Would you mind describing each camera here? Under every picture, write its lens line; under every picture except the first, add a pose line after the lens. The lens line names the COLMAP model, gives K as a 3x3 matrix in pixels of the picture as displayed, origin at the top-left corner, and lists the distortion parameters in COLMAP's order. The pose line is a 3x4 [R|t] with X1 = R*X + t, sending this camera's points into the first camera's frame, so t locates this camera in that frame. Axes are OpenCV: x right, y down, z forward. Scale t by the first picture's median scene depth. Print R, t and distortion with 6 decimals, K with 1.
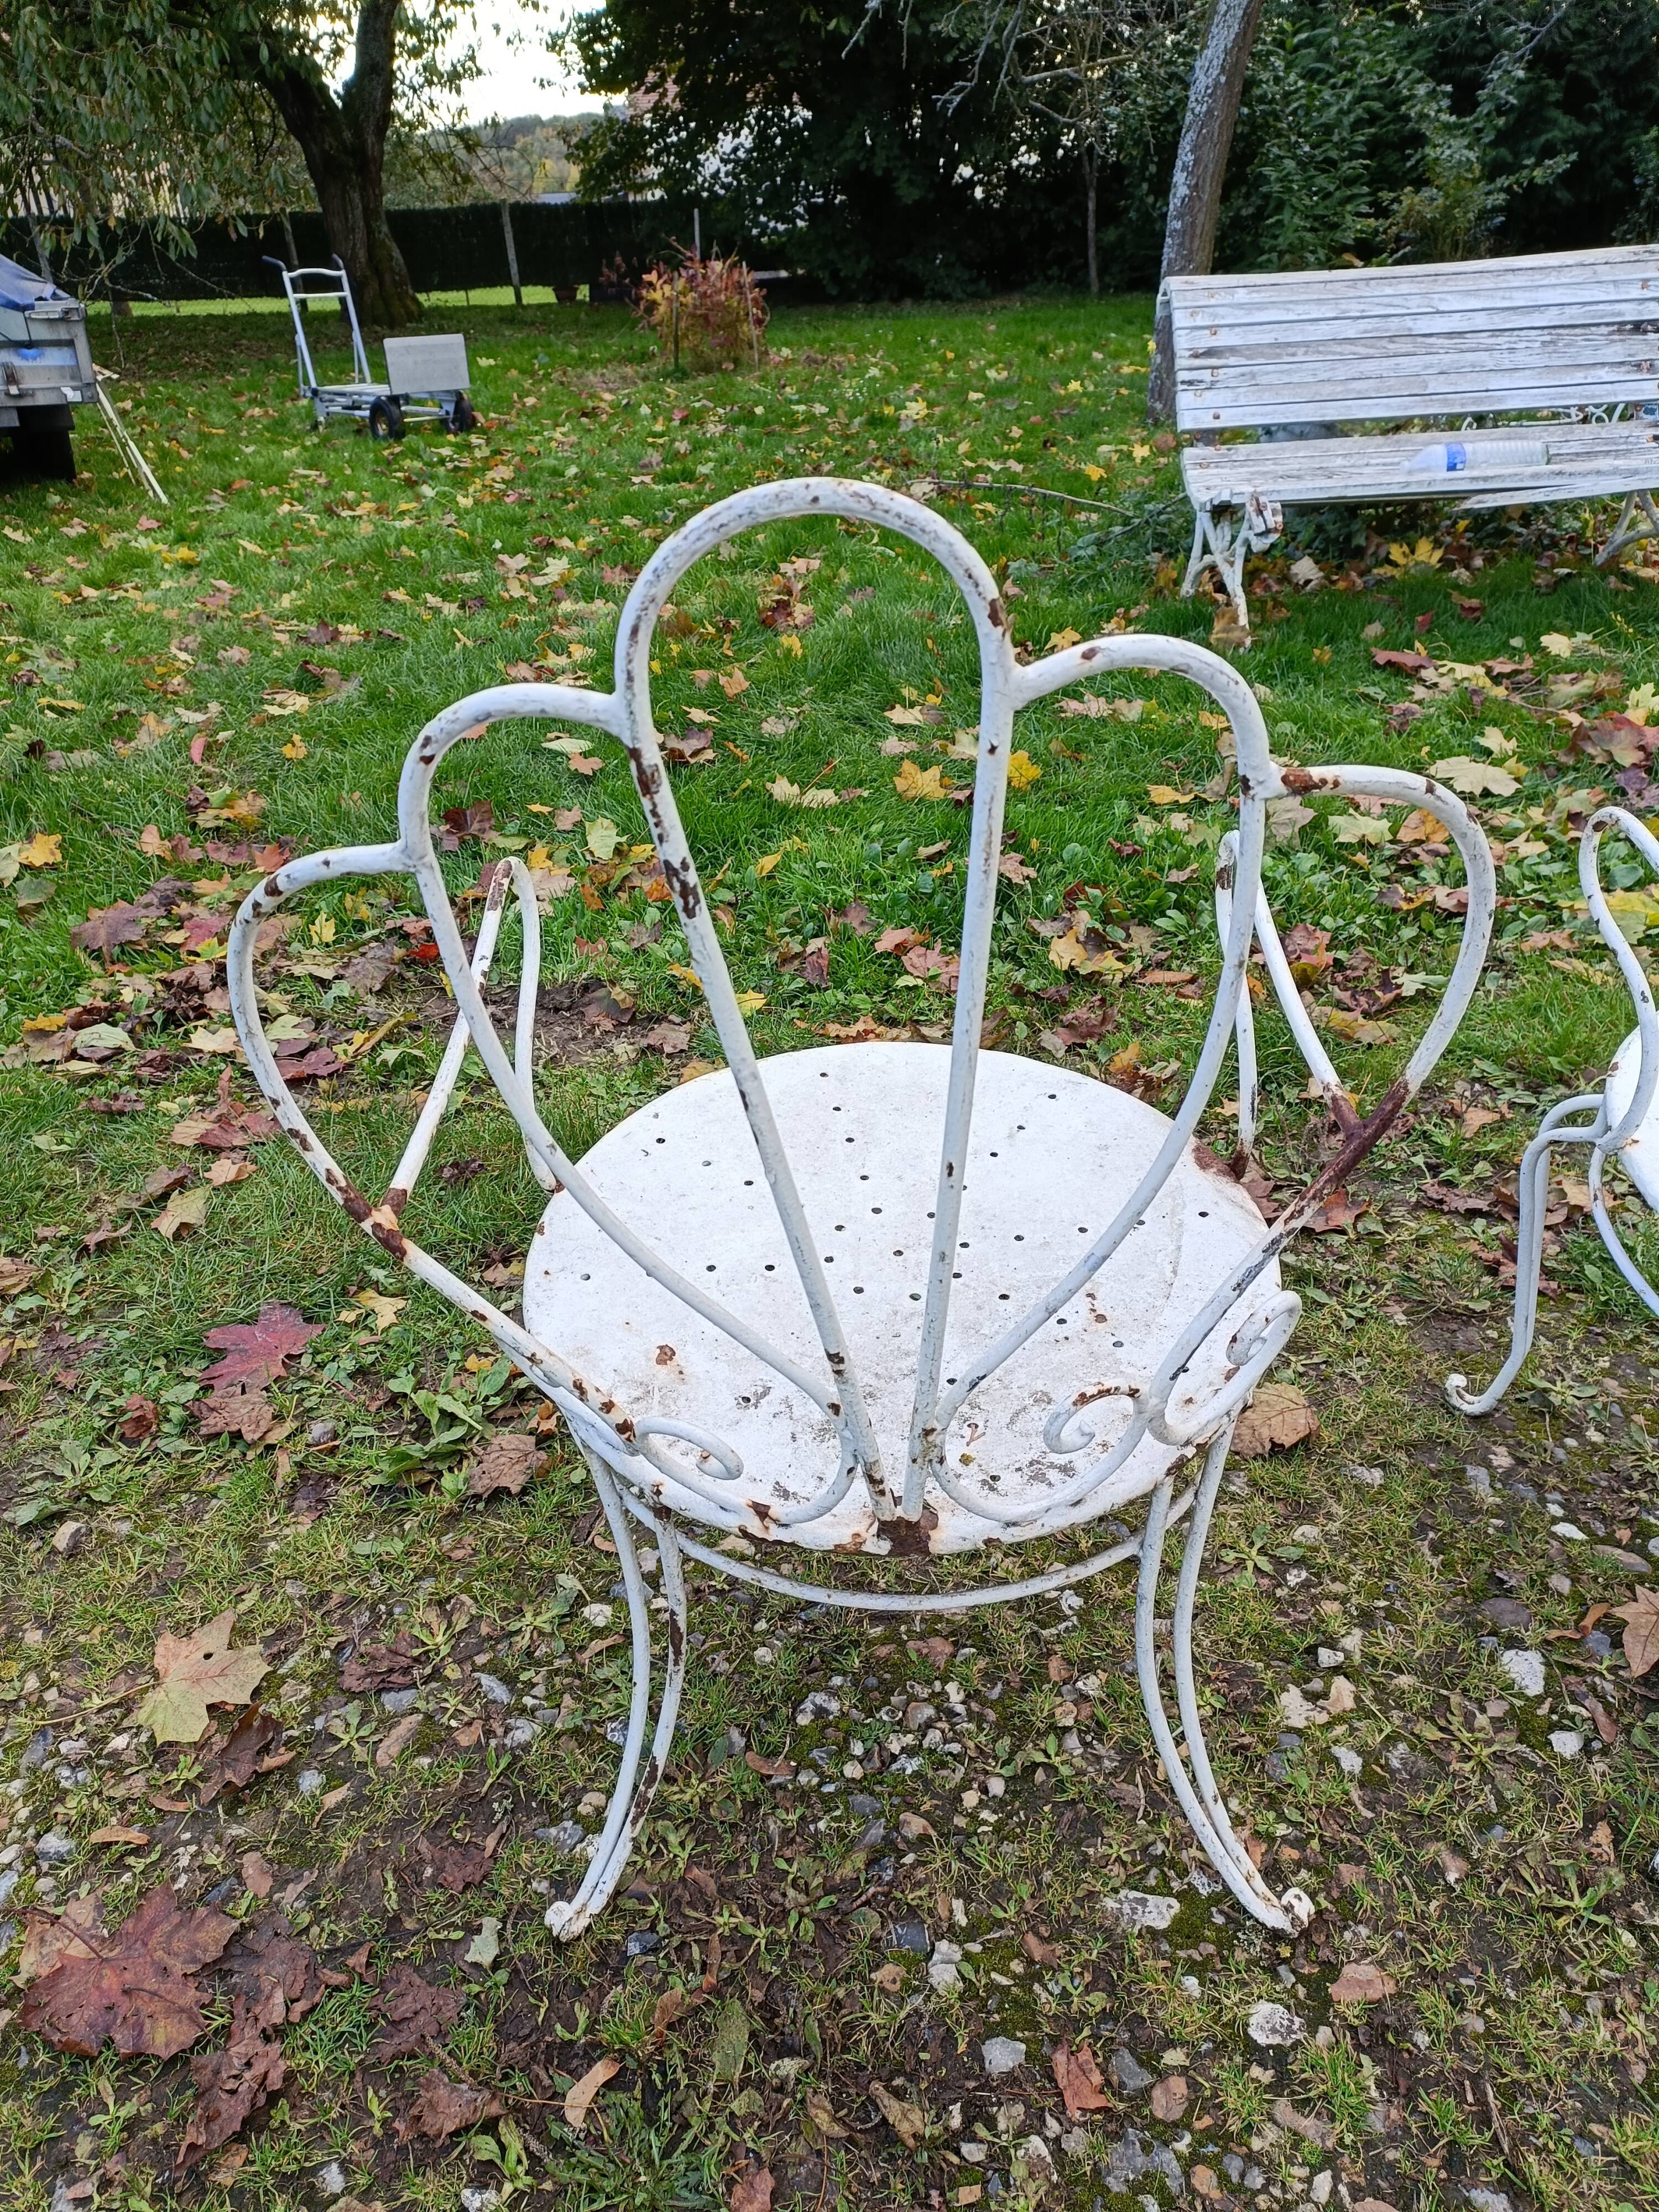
lens RADIAL K [[1606.3, 0, 825.9], [0, 1606.3, 1103.8], [0, 0, 1]] dist [0.094542, -0.119564]
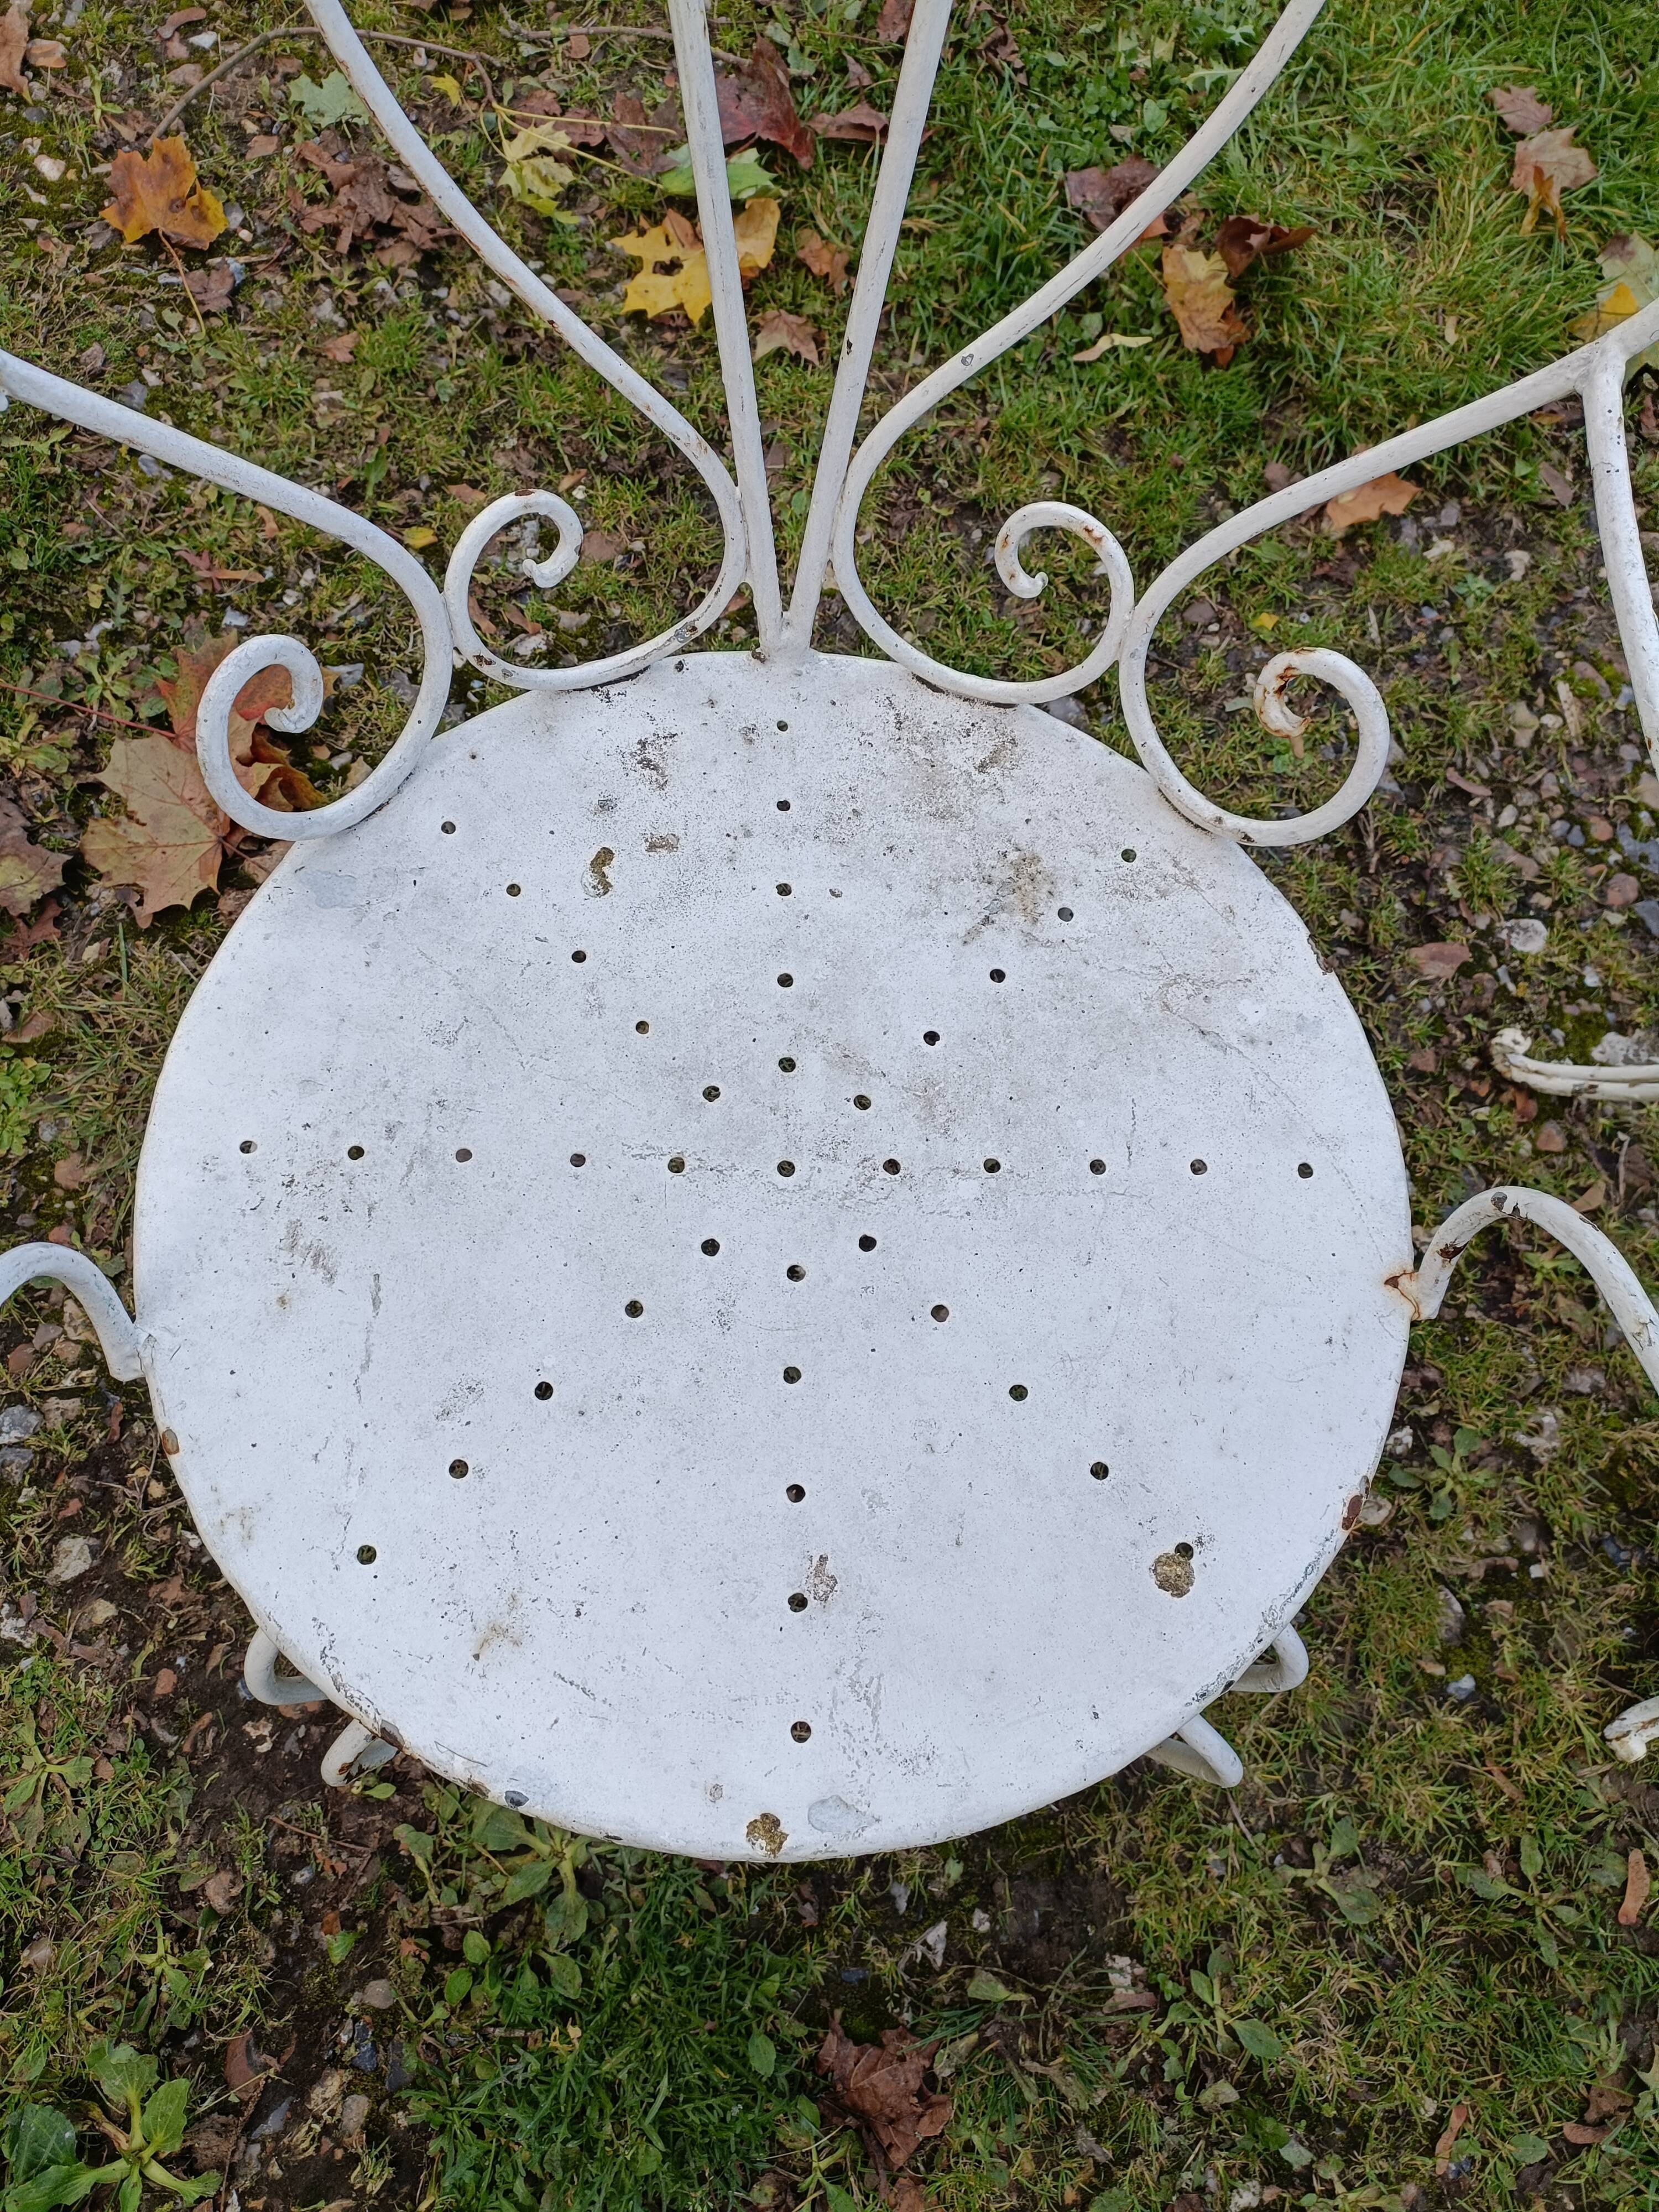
lens RADIAL K [[1637.3, 0, 826.2], [0, 1637.3, 1098.1], [0, 0, 1]] dist [0.057307, -0.069744]
pose [[-0.996997, -0.076597, -0.011352, 0.640498], [0.007582, -0.242468, 0.970130, -0.471556], [-0.077062, 0.967131, 0.242321, 0.745099]]
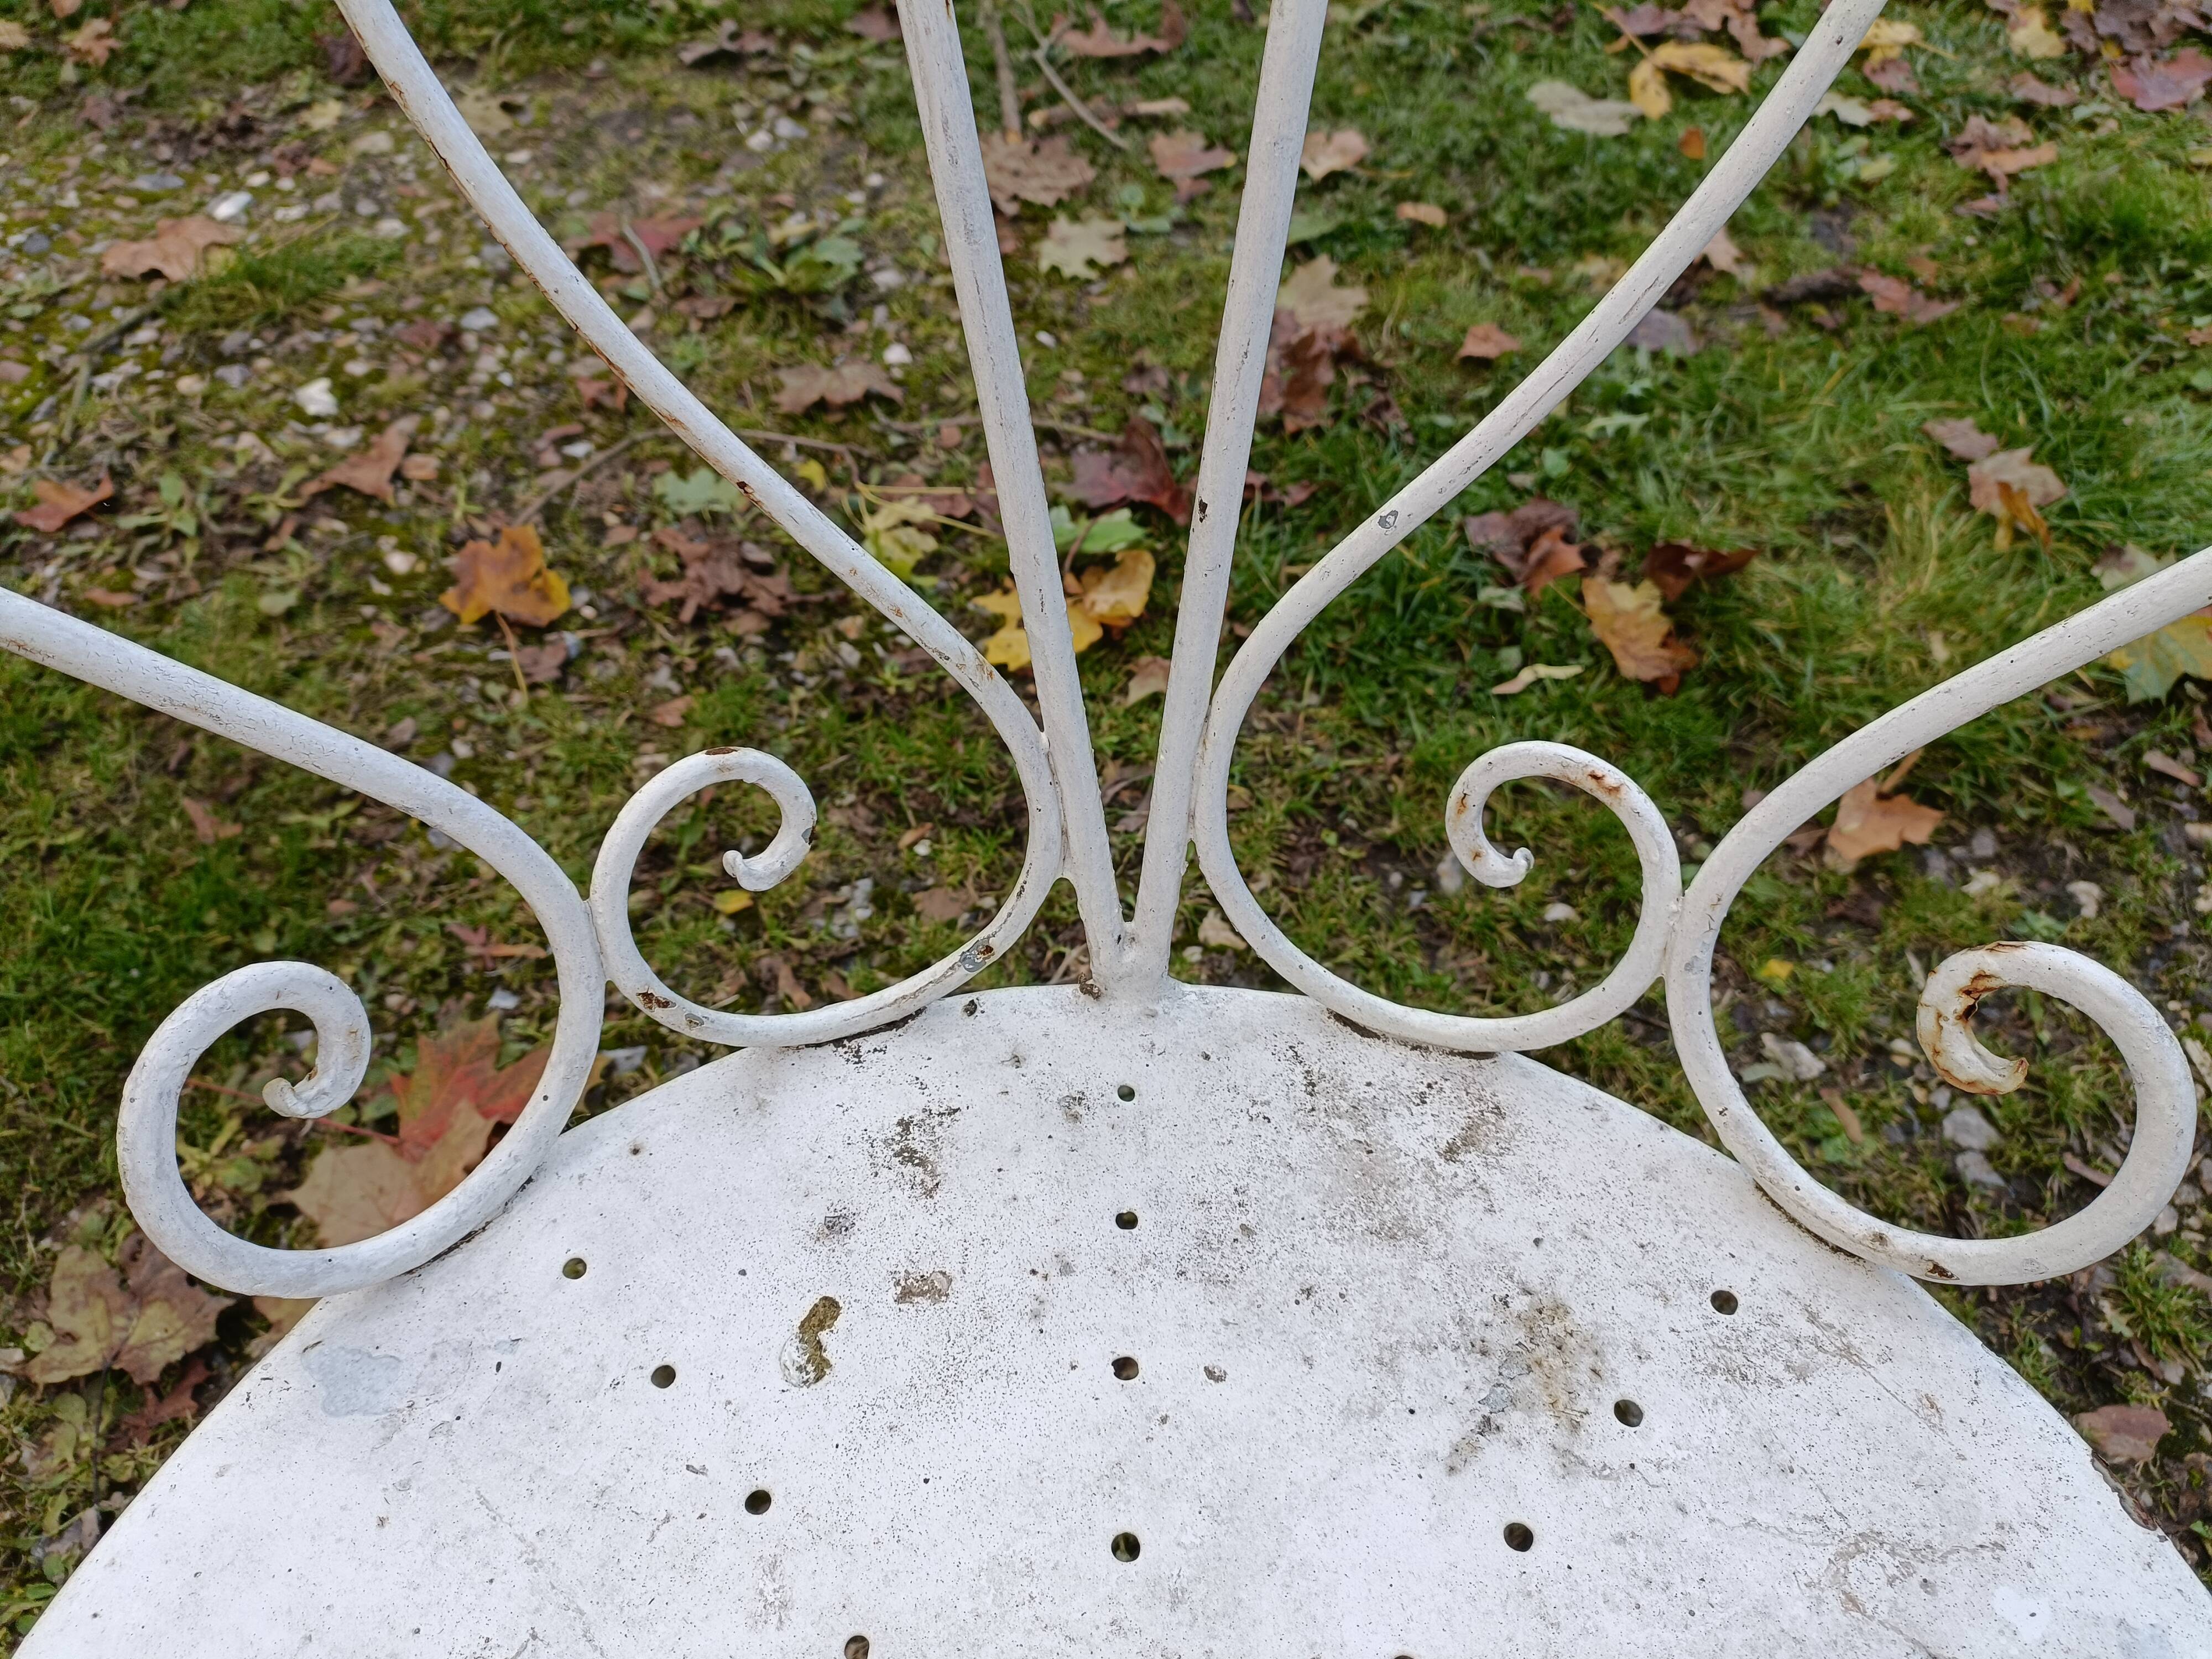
lens RADIAL K [[1643.6, 0, 1100.3], [0, 1643.6, 828.4], [0, 0, 1]] dist [0.057119, -0.073016]
pose [[-0.994242, -0.041360, 0.098857, 0.630921], [0.091348, 0.155198, 0.983651, -0.247699], [-0.056027, 0.987017, -0.150527, 0.757182]]
